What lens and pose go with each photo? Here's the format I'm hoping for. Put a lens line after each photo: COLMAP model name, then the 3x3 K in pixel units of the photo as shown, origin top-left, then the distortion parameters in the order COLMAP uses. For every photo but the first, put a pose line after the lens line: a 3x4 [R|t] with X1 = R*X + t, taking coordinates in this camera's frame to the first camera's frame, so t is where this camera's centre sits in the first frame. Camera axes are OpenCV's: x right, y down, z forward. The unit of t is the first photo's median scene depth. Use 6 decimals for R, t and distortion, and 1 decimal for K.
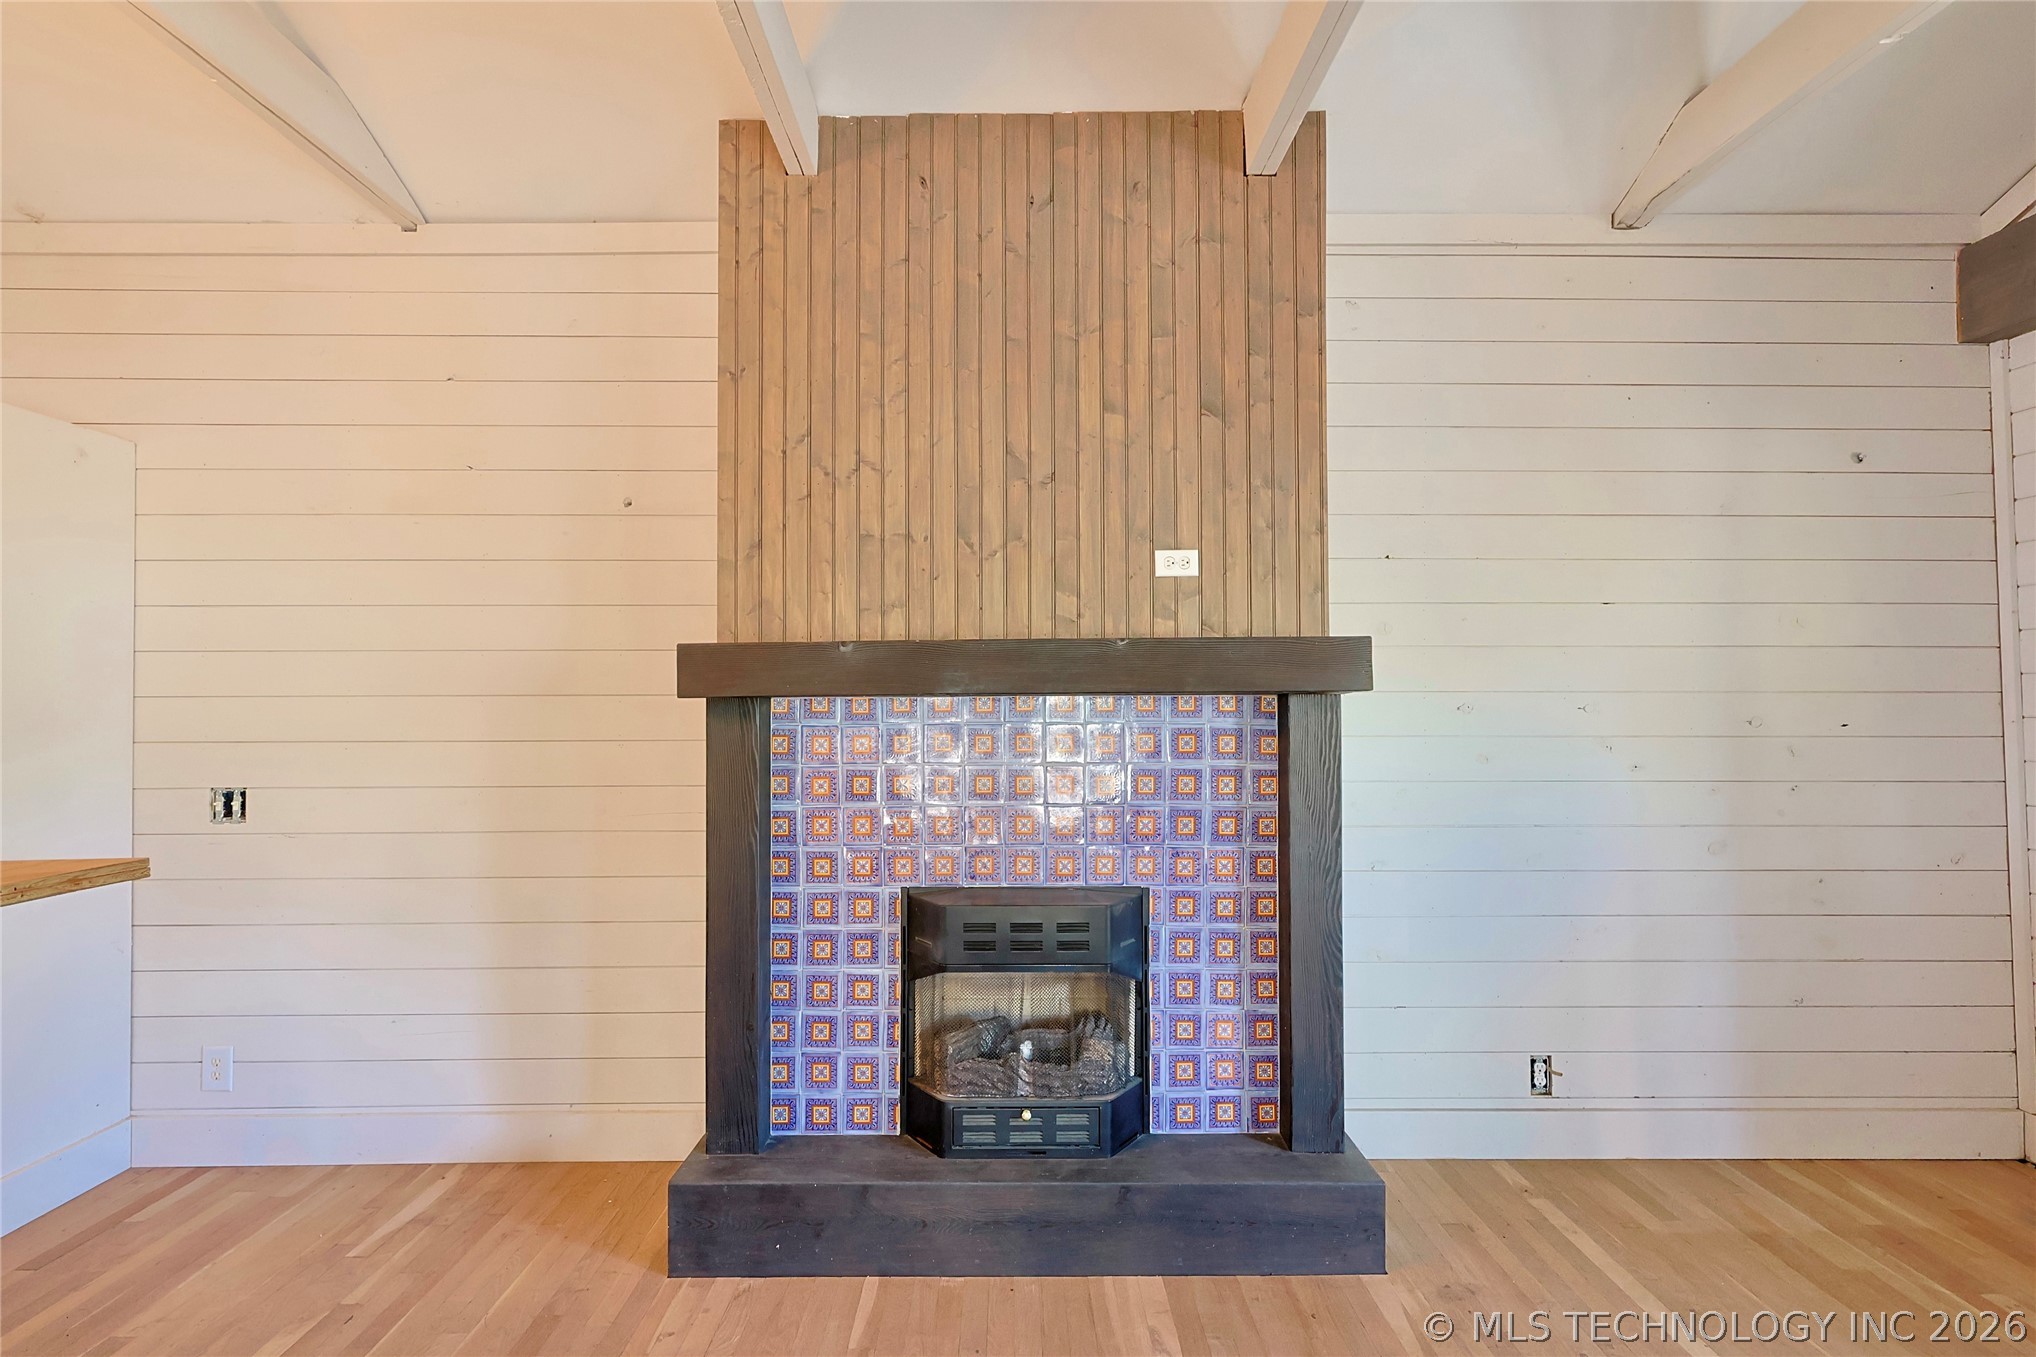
lens RADIAL K [[992.1, 0, 1011.5], [0, 992.1, 684.9], [0, 0, 1]] dist [-0.002950, 0.001742]
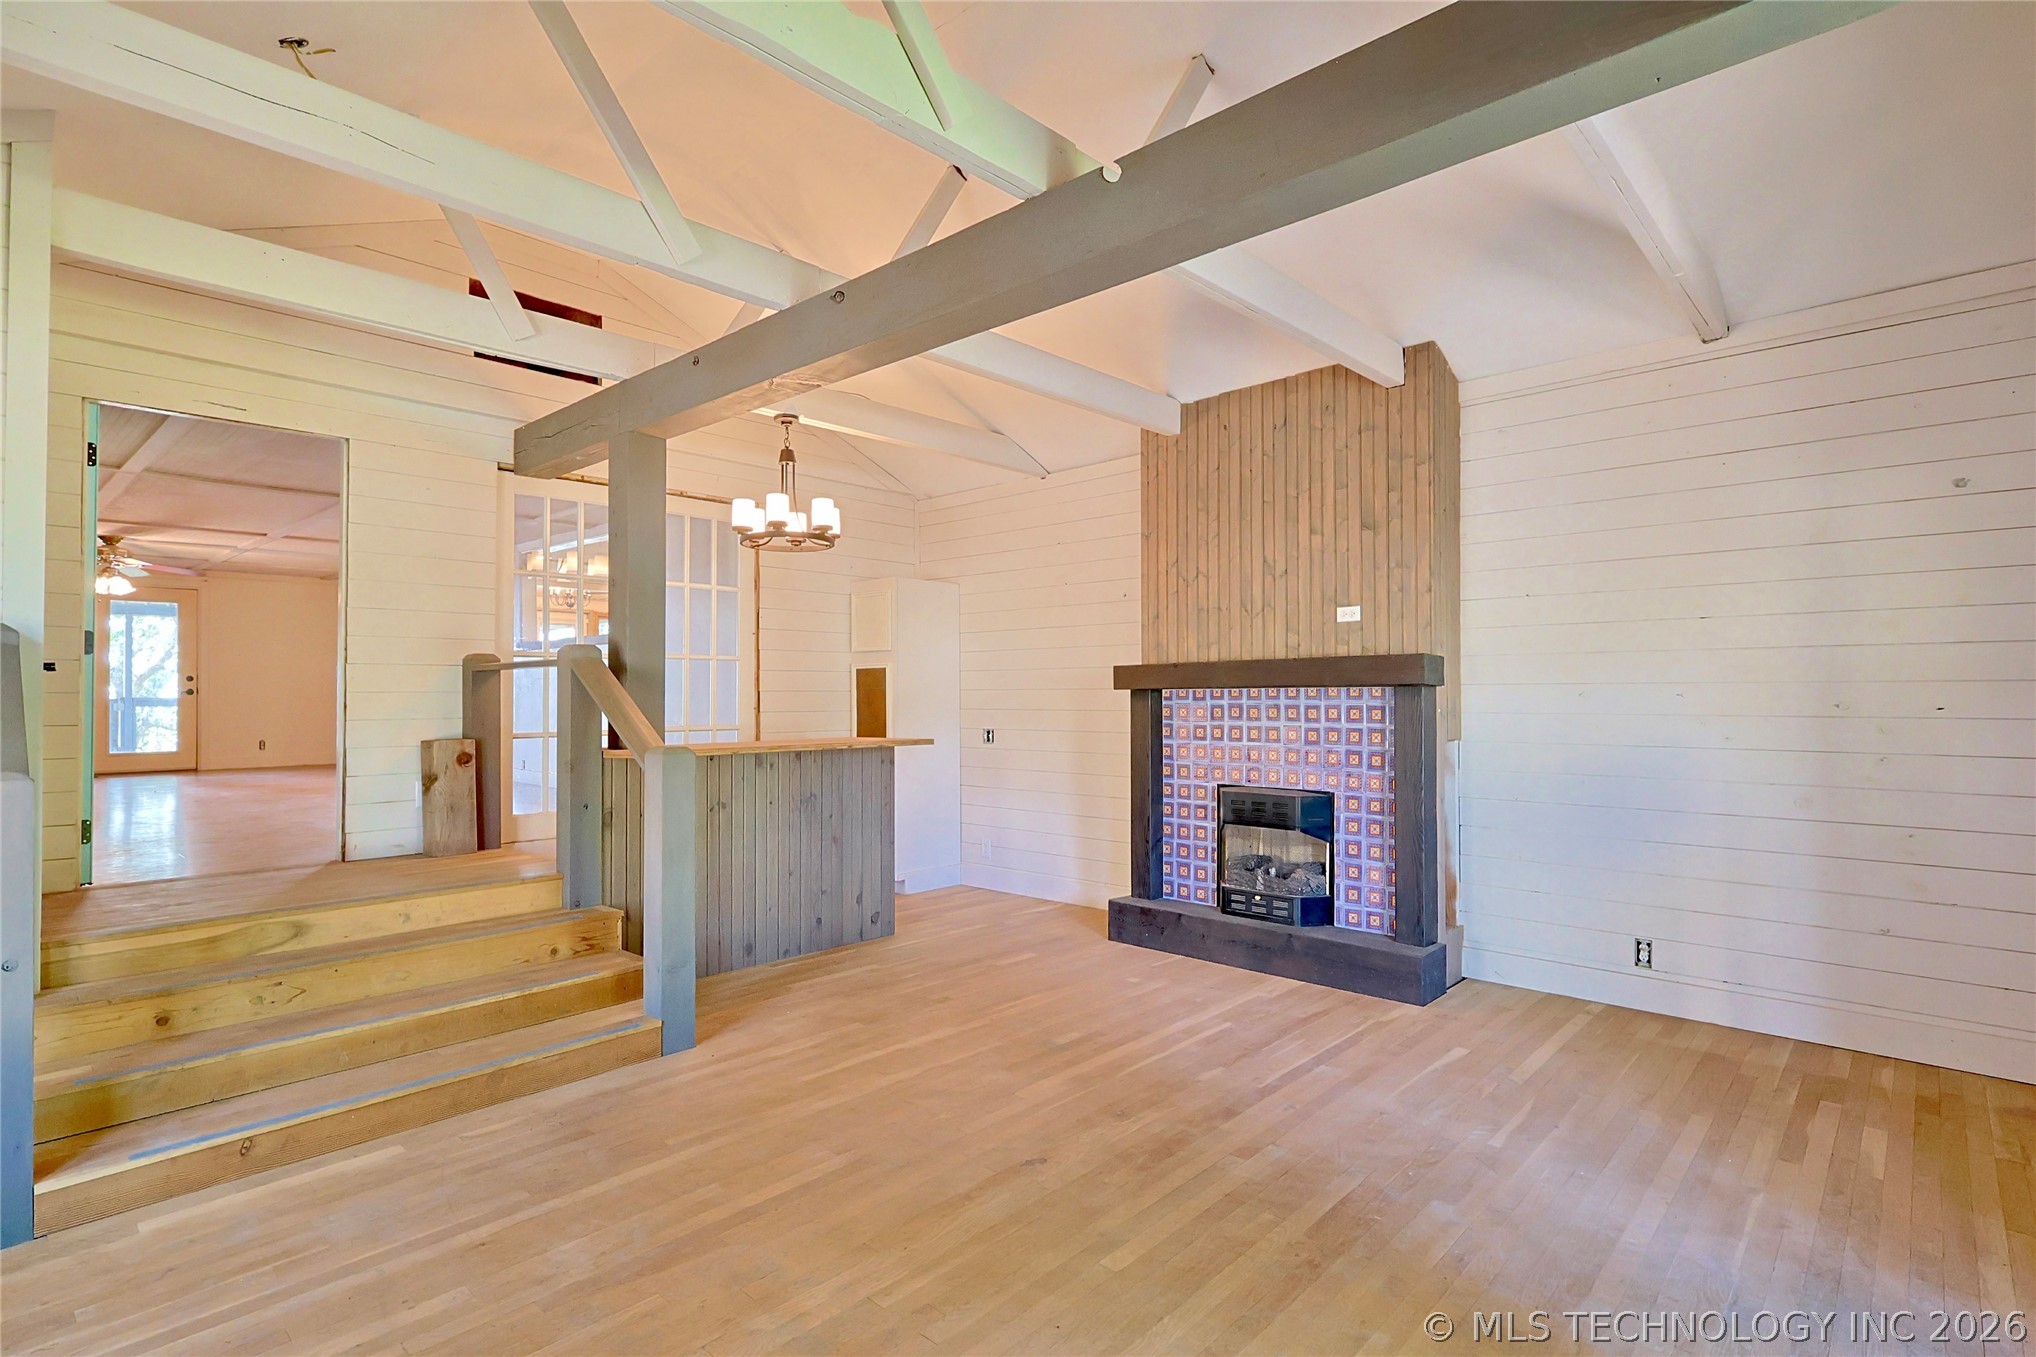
lens RADIAL K [[992.1, 0, 1014.8], [0, 992.1, 681.3], [0, 0, 1]] dist [-0.002950, 0.001742]
pose [[0.723680, -0.009952, -0.690063, 0.974246], [0.012573, 0.999920, -0.001236, -0.005916], [0.690021, -0.007782, 0.723748, -0.727607]]
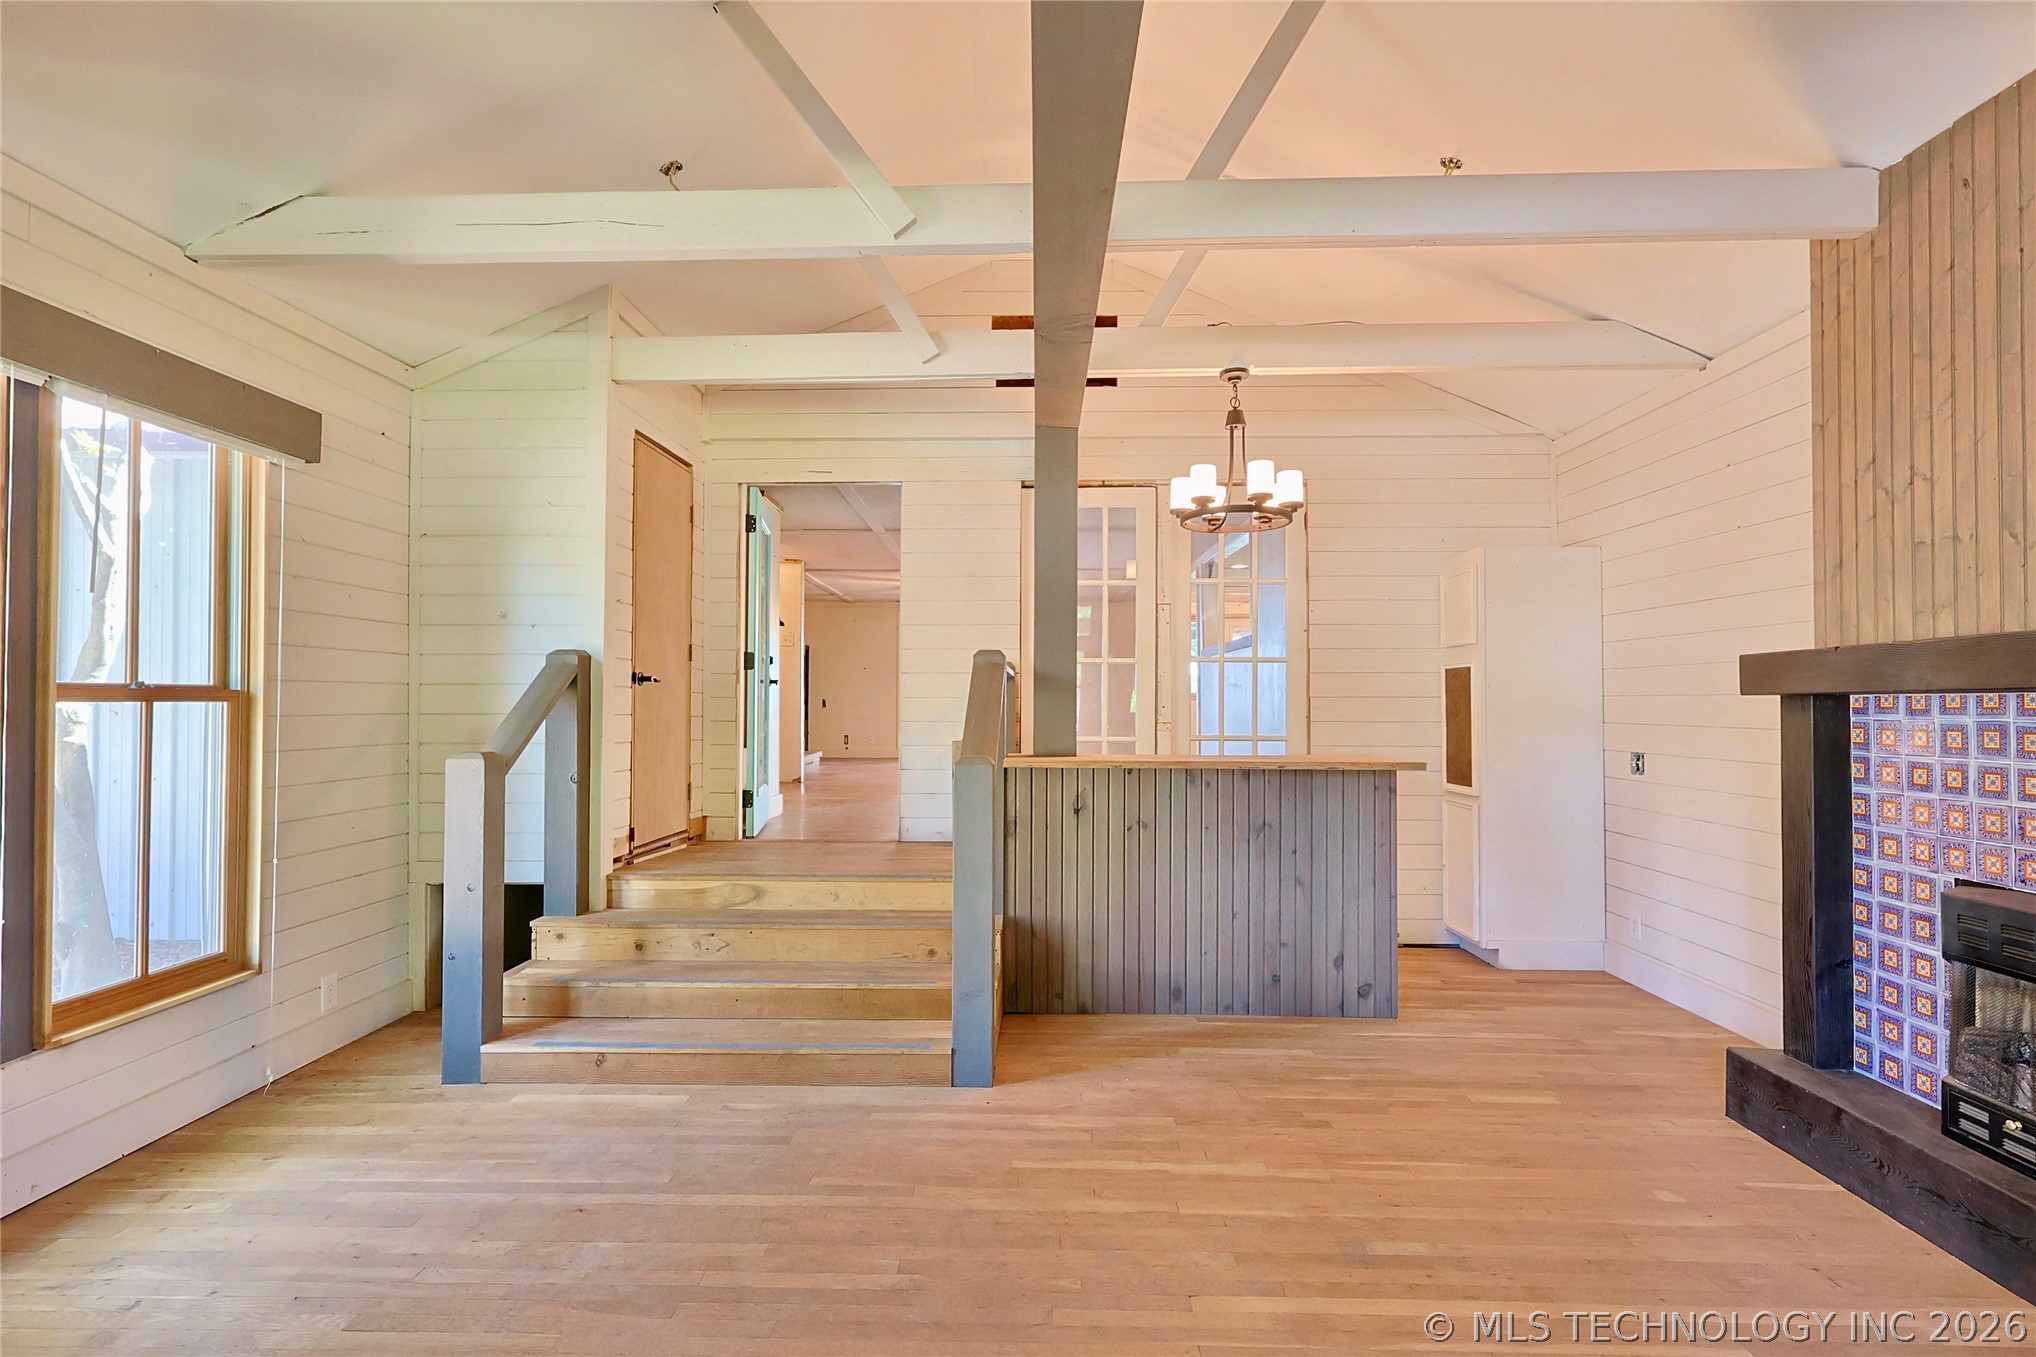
lens RADIAL K [[992.1, 0, 1018.7], [0, 992.1, 681.8], [0, 0, 1]] dist [-0.002950, 0.001742]
pose [[-0.039451, -0.017964, -0.999060, 0.958099], [0.013596, 0.999736, -0.018513, 0.005732], [0.999129, -0.014313, -0.039196, 0.069548]]
